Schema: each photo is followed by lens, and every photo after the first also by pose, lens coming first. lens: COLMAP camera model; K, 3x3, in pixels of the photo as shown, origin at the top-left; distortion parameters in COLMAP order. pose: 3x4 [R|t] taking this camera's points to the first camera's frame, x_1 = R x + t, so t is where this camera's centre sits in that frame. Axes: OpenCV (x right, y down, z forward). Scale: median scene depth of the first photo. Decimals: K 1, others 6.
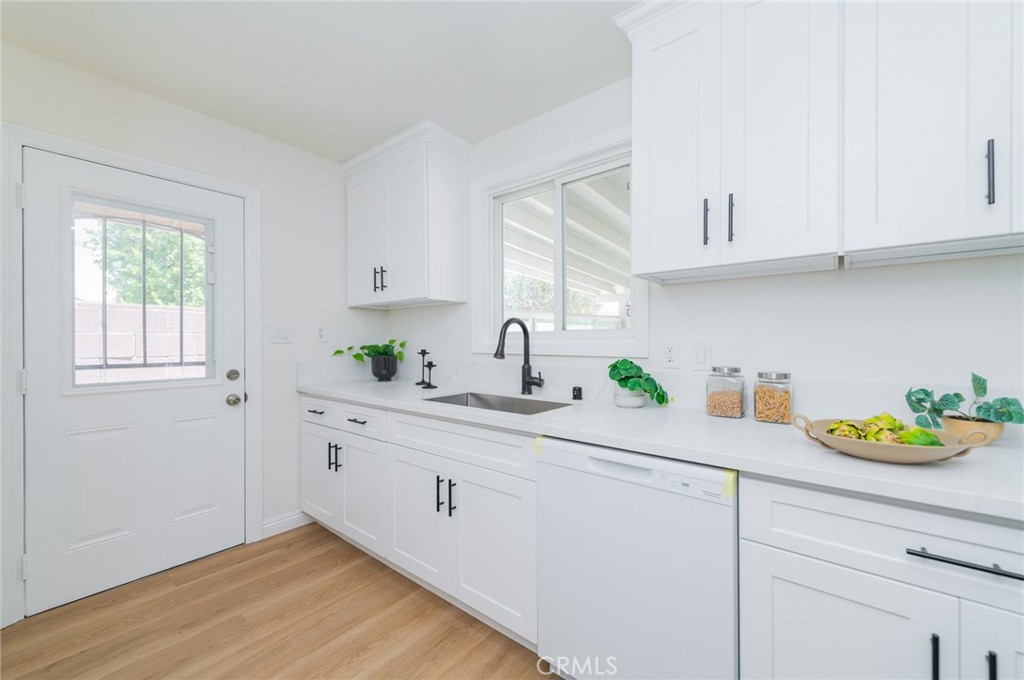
lens RADIAL K [[403.4, 0, 516.8], [0, 403.4, 343.6], [0, 0, 1]] dist [0.011364, -0.001484]
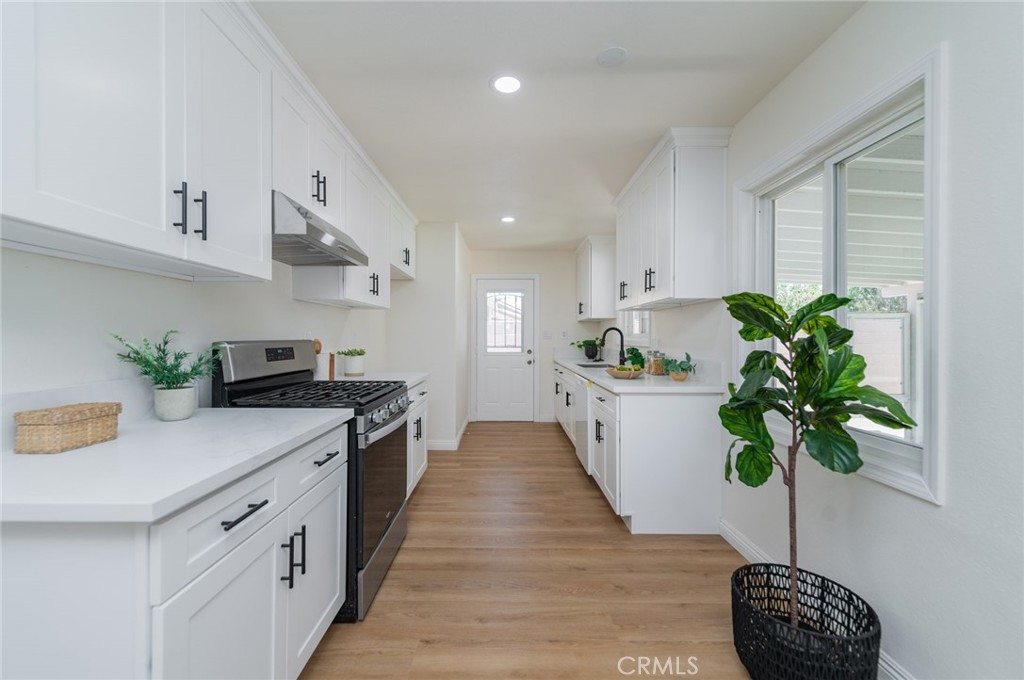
lens RADIAL K [[403.4, 0, 504.9], [0, 403.4, 336.6], [0, 0, 1]] dist [0.011364, -0.001484]
pose [[0.595988, 0.000456, -0.802993, 1.226249], [-0.004857, 0.999984, -0.003037, -0.007746], [0.802979, 0.005710, 0.595981, -0.608494]]
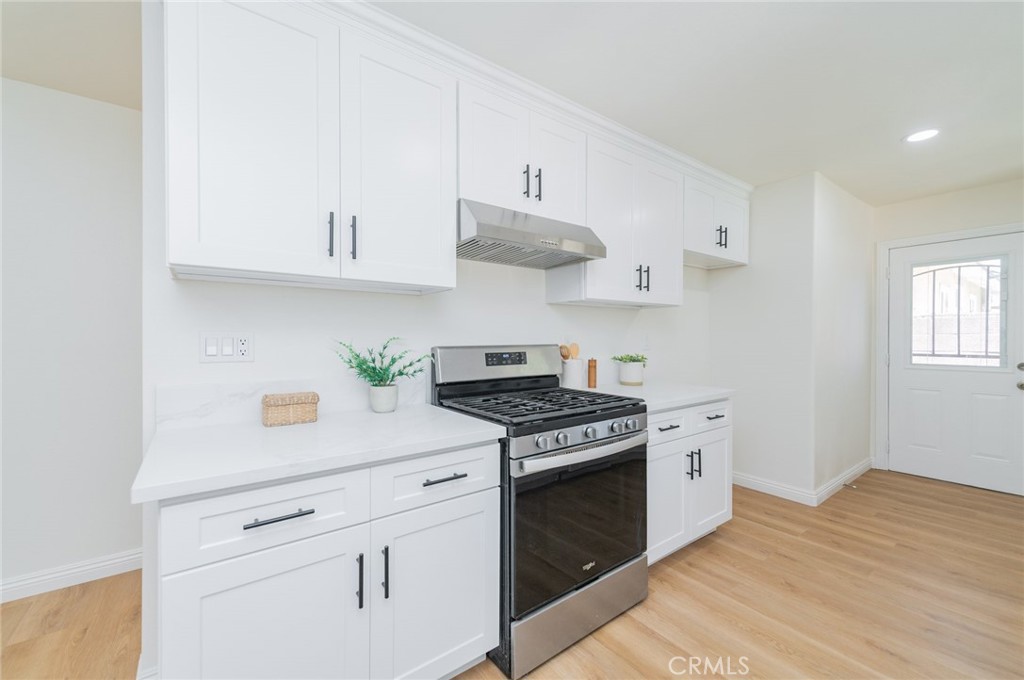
lens RADIAL K [[403.4, 0, 503.8], [0, 403.4, 338.9], [0, 0, 1]] dist [0.011364, -0.001484]
pose [[-0.280755, 0.003008, -0.959775, 1.094317], [-0.001615, 0.999992, 0.003606, -0.016487], [0.959778, 0.002562, -0.280747, -0.265055]]
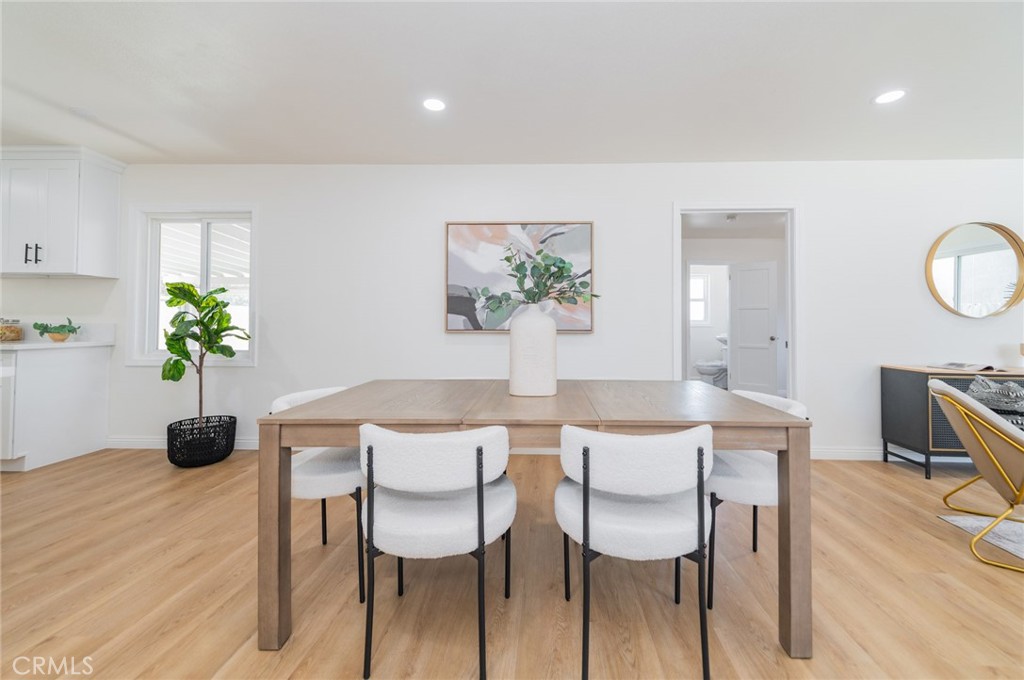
lens RADIAL K [[403.4, 0, 534.3], [0, 403.4, 318.6], [0, 0, 1]] dist [0.011364, -0.001484]
pose [[0.808491, 0.013424, 0.588355, 1.080699], [-0.005645, 0.999871, -0.015056, 0.051653], [-0.588481, 0.008851, 0.808463, -1.696640]]
